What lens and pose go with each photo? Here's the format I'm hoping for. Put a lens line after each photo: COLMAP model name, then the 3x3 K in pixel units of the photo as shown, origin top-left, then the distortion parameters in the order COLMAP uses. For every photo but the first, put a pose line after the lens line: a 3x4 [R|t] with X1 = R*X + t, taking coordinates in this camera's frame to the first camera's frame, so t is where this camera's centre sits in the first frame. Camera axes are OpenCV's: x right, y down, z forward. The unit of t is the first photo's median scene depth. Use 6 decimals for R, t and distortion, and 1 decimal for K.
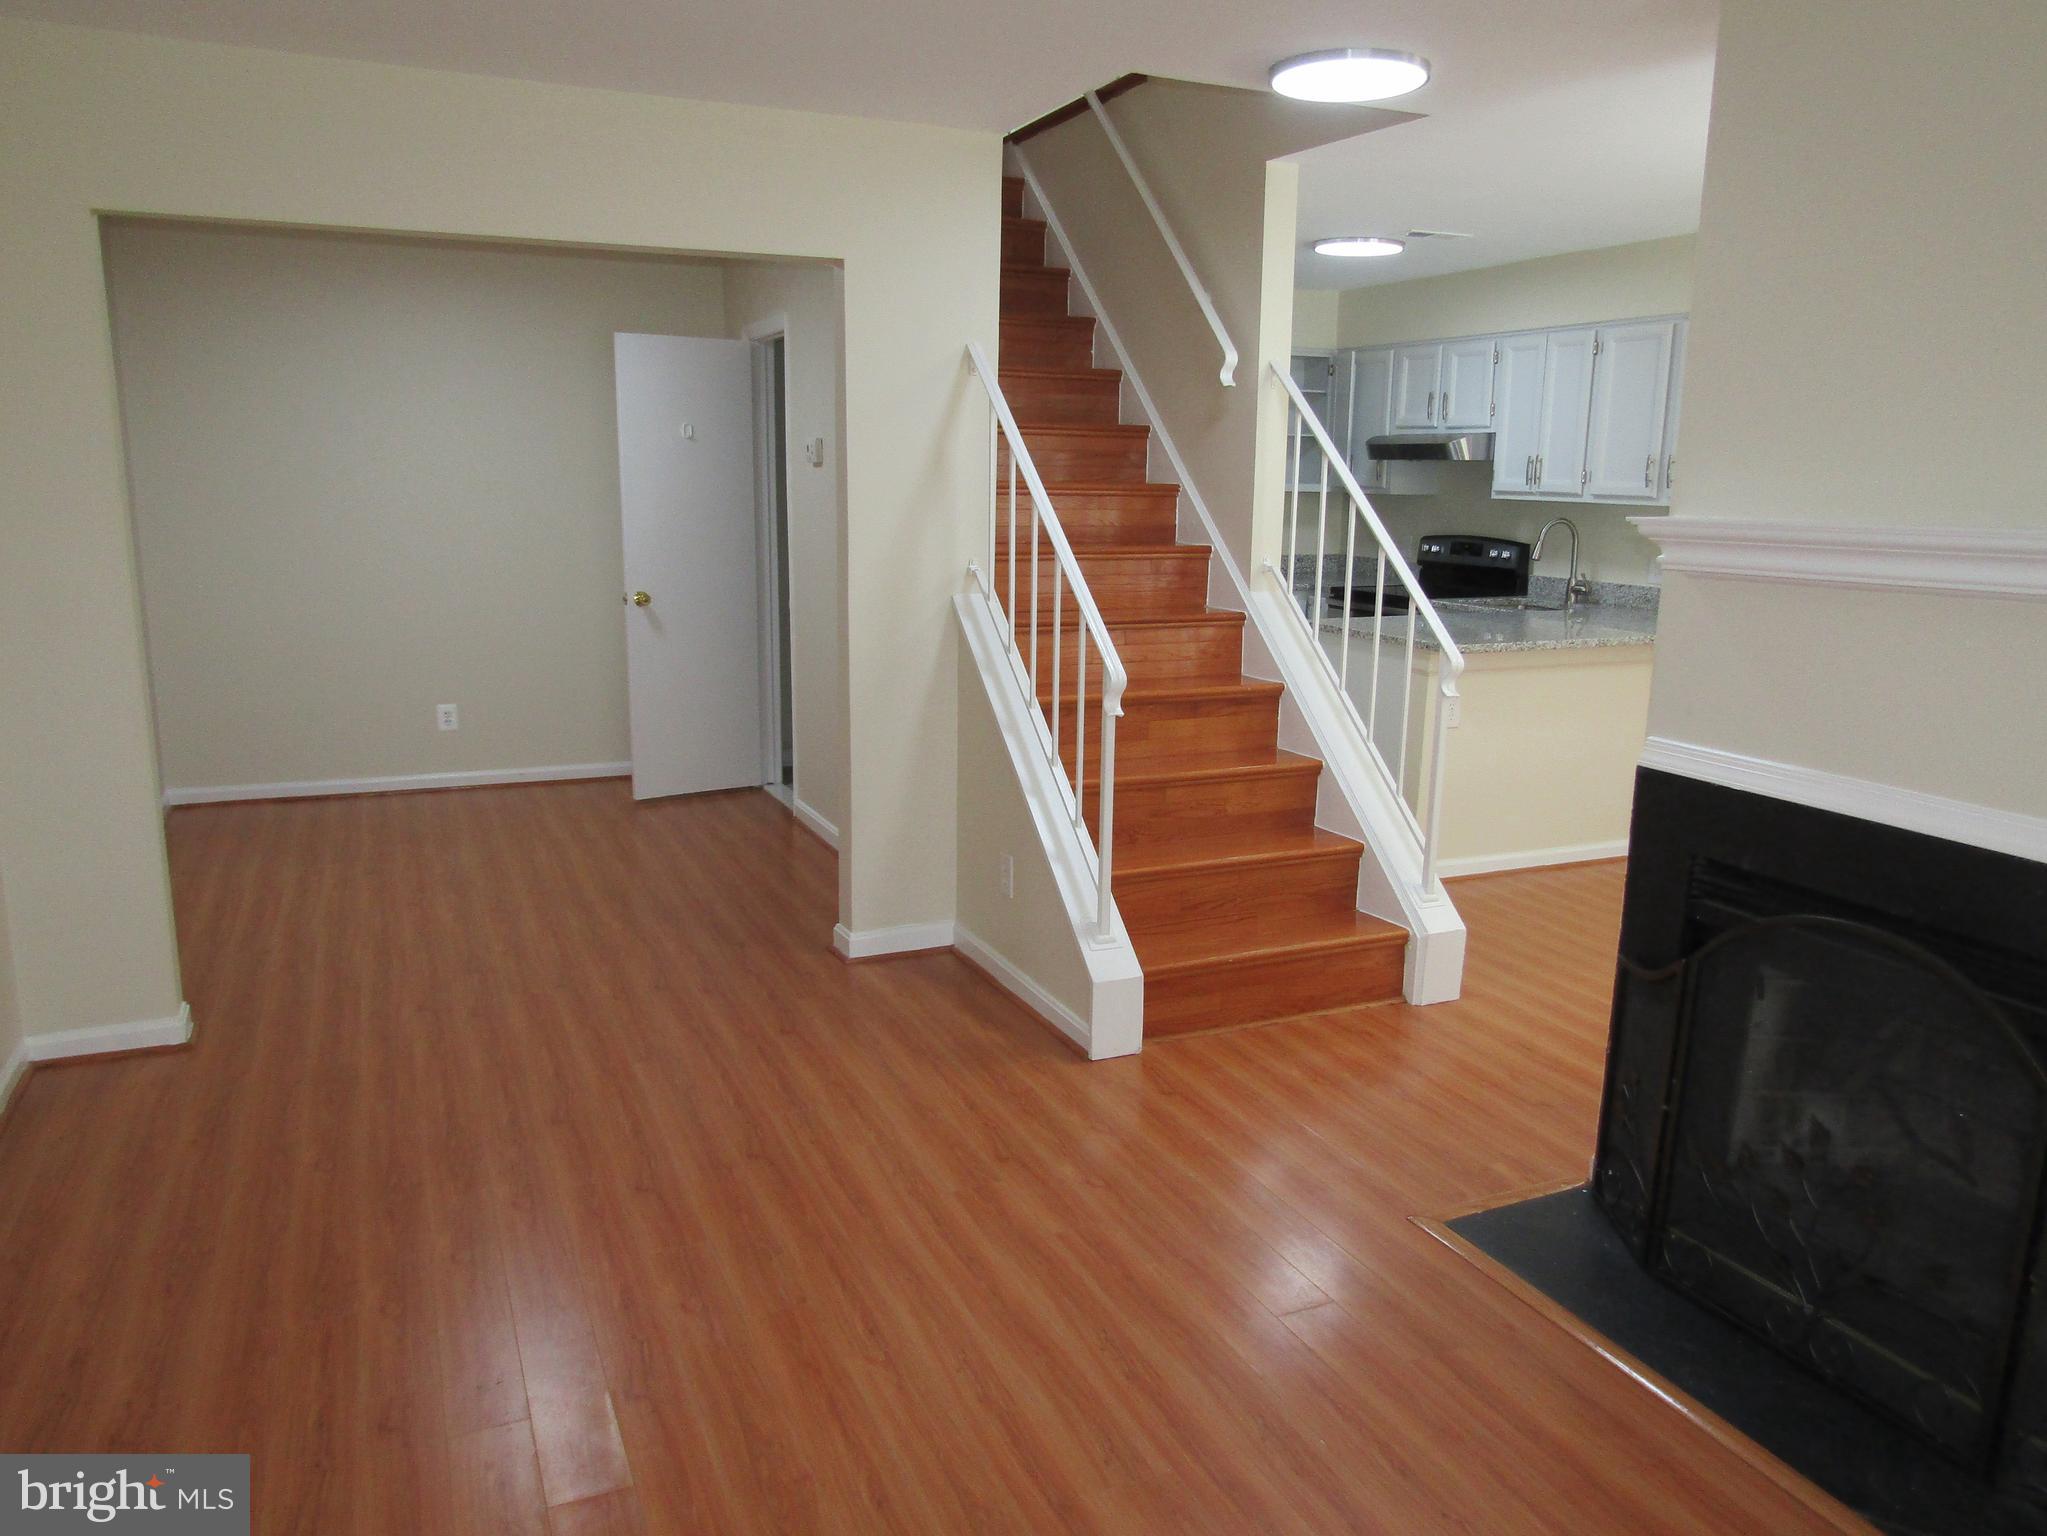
lens RADIAL K [[1451.3, 0, 1027.7], [0, 1451.3, 771.7], [0, 0, 1]] dist [-0.009574, 0.000963]
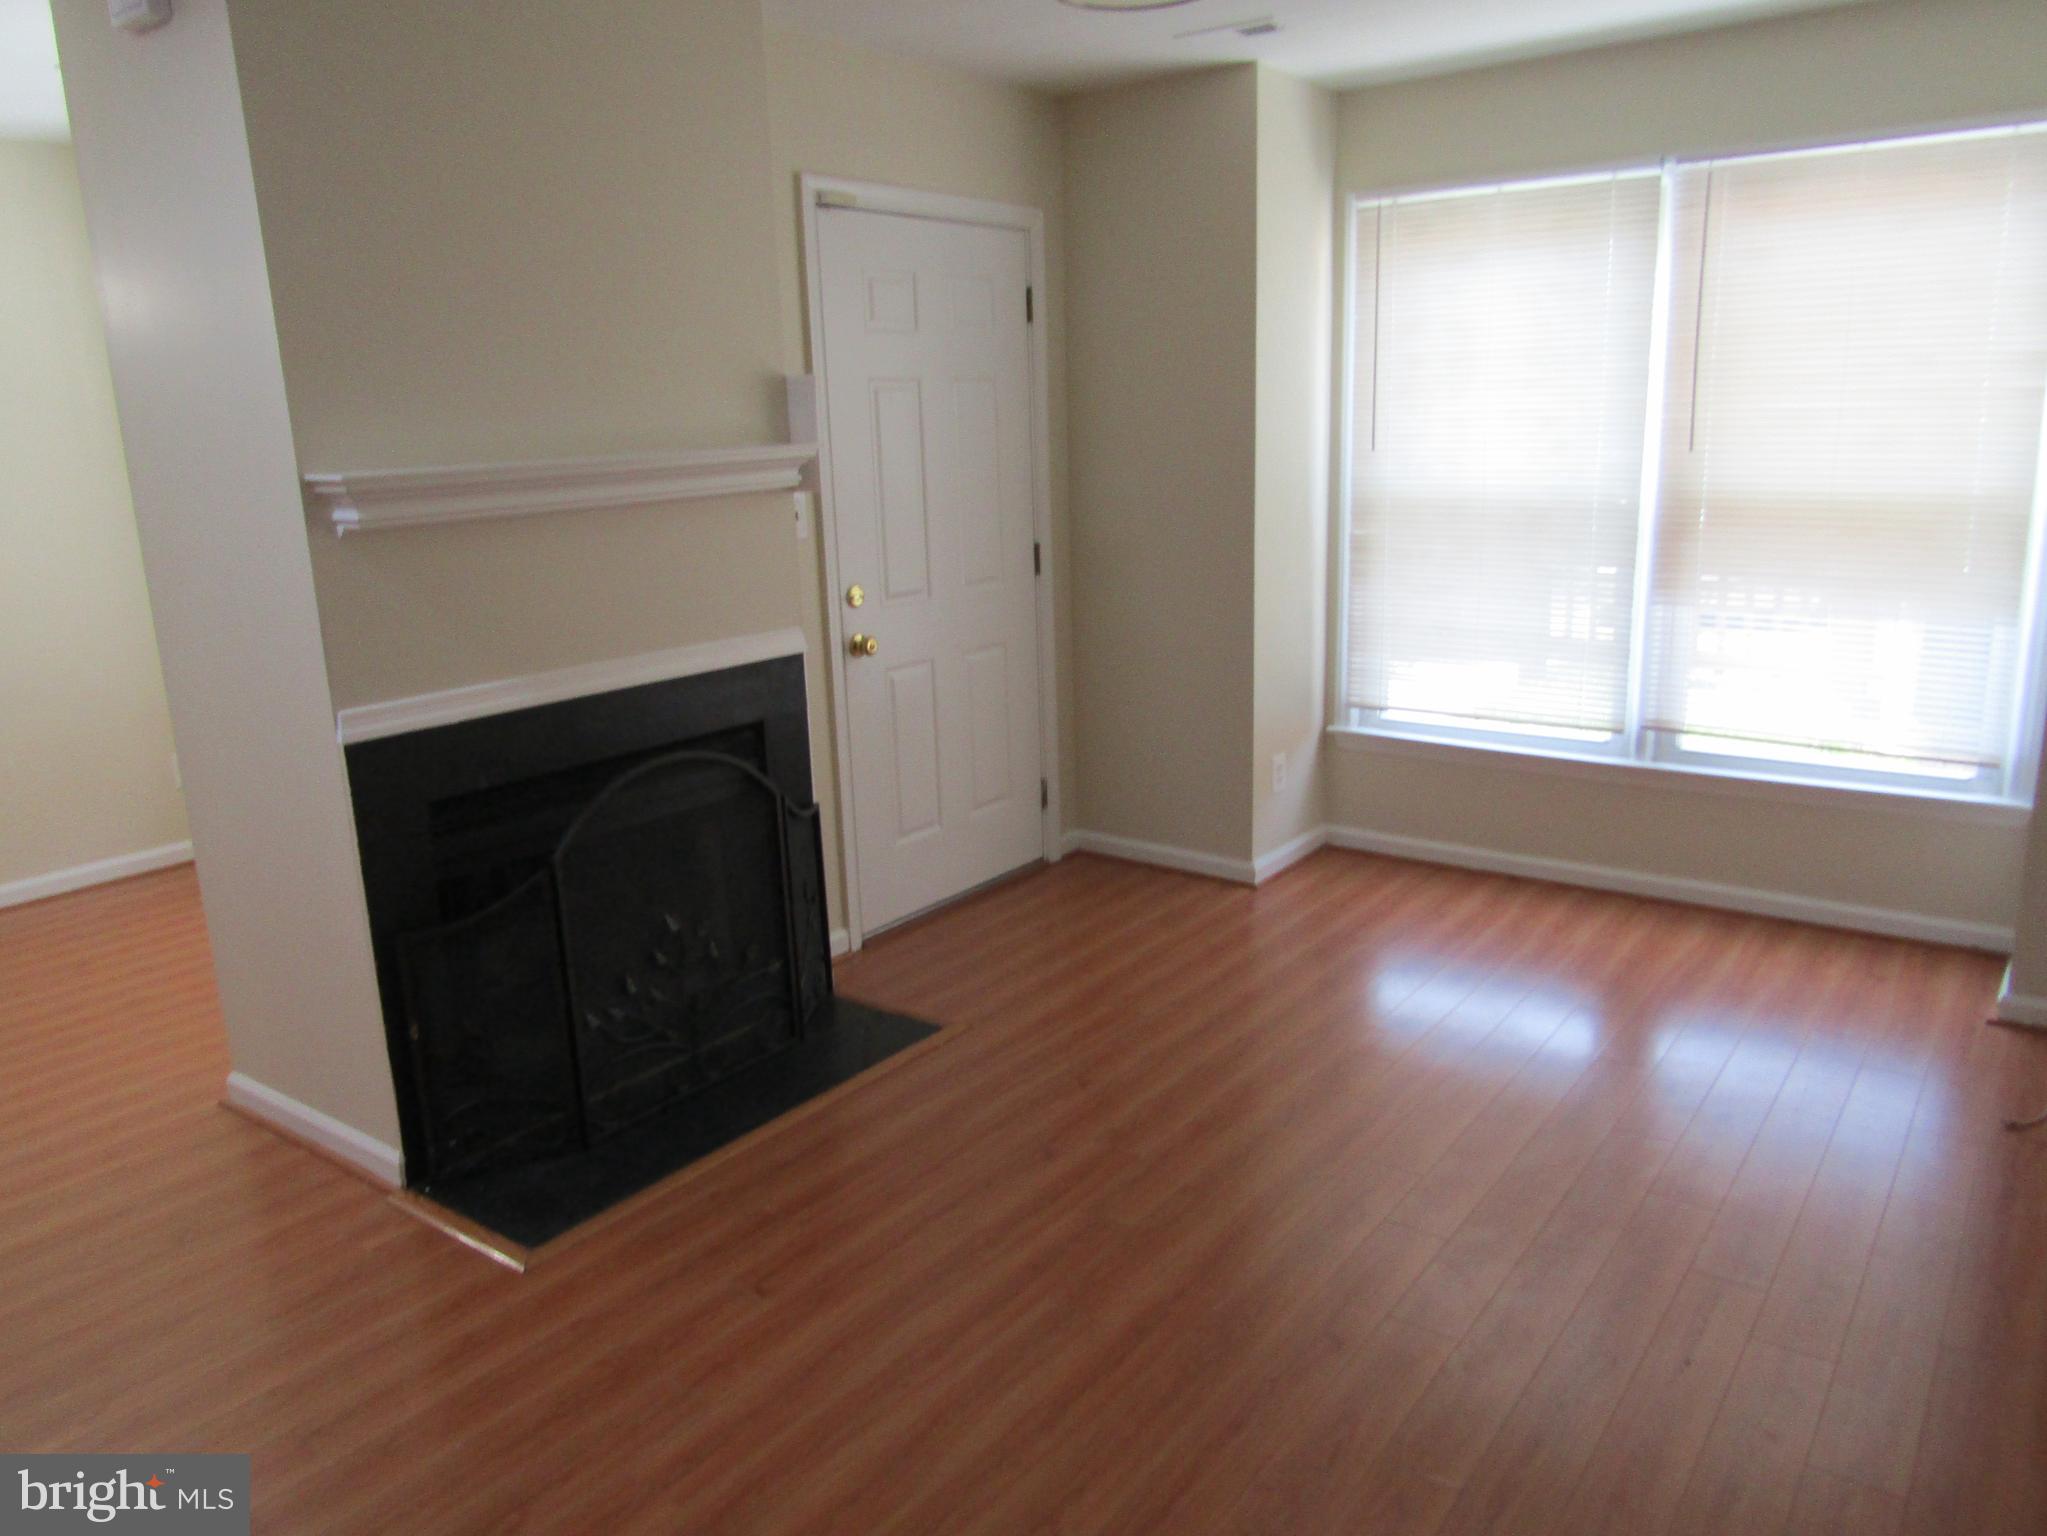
lens RADIAL K [[1451.3, 0, 1027.7], [0, 1451.3, 771.7], [0, 0, 1]] dist [-0.009574, 0.000963]
pose [[-0.487958, -0.205731, 0.848276, -0.415824], [0.199554, 0.919795, 0.337867, -0.153121], [-0.849750, 0.334142, -0.407767, 0.719835]]
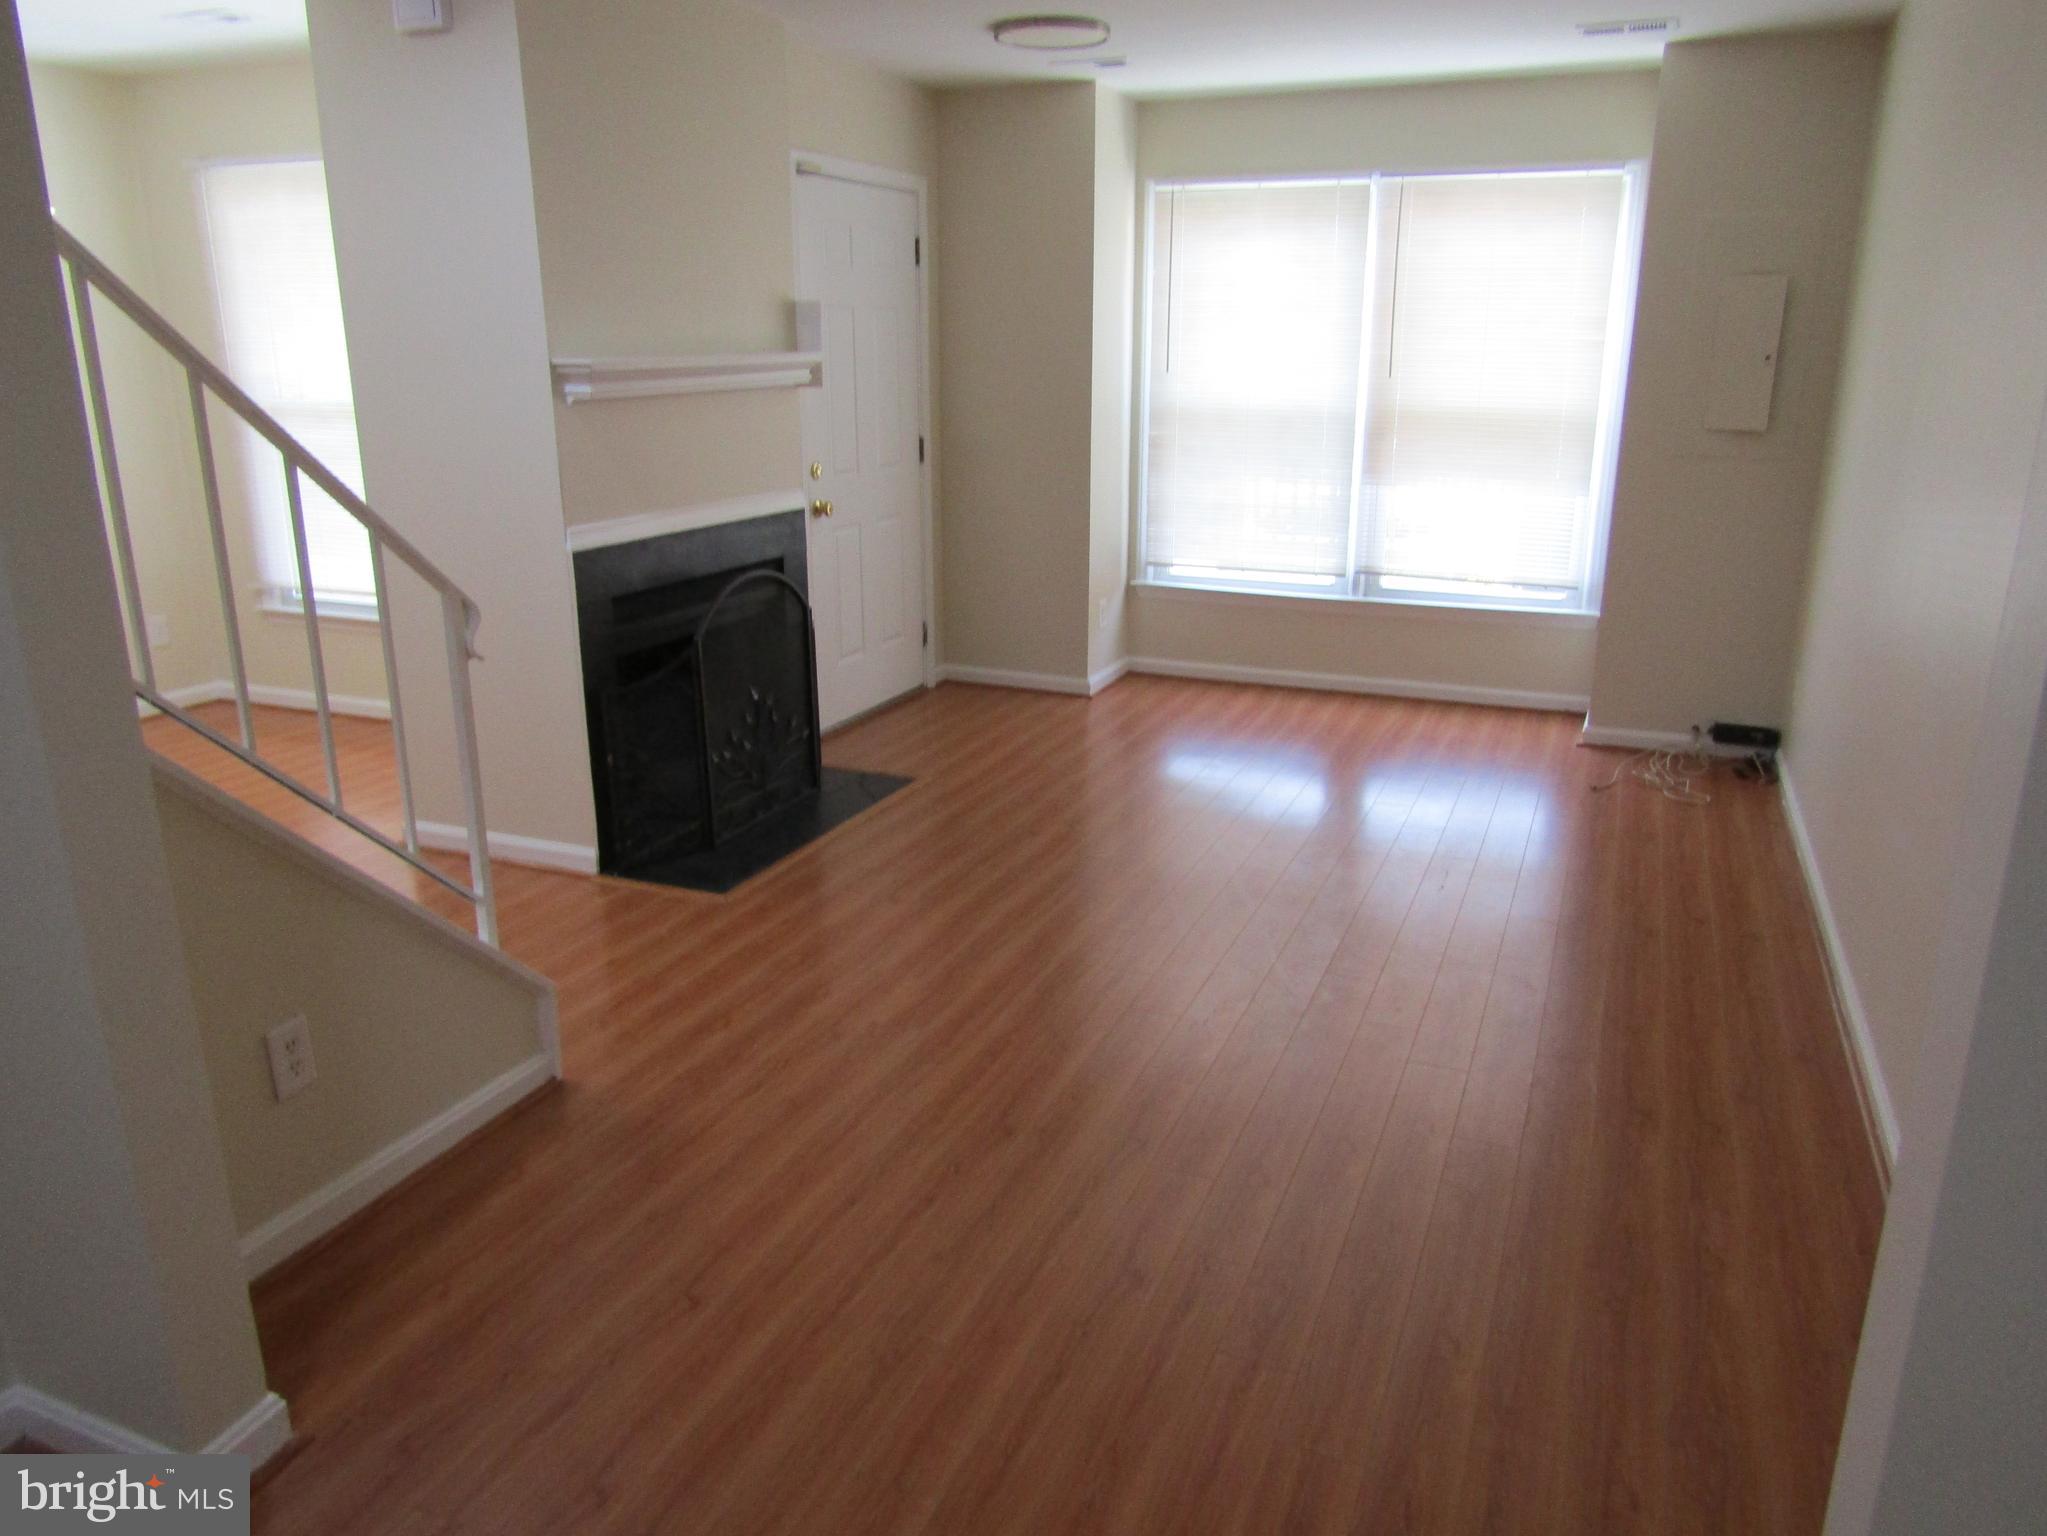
lens RADIAL K [[1451.3, 0, 1027.7], [0, 1451.3, 771.7], [0, 0, 1]] dist [-0.009574, 0.000963]
pose [[-0.686302, -0.218807, 0.693623, -0.590793], [0.136799, 0.897819, 0.418578, -0.229764], [-0.714335, 0.382158, -0.586243, 1.108558]]
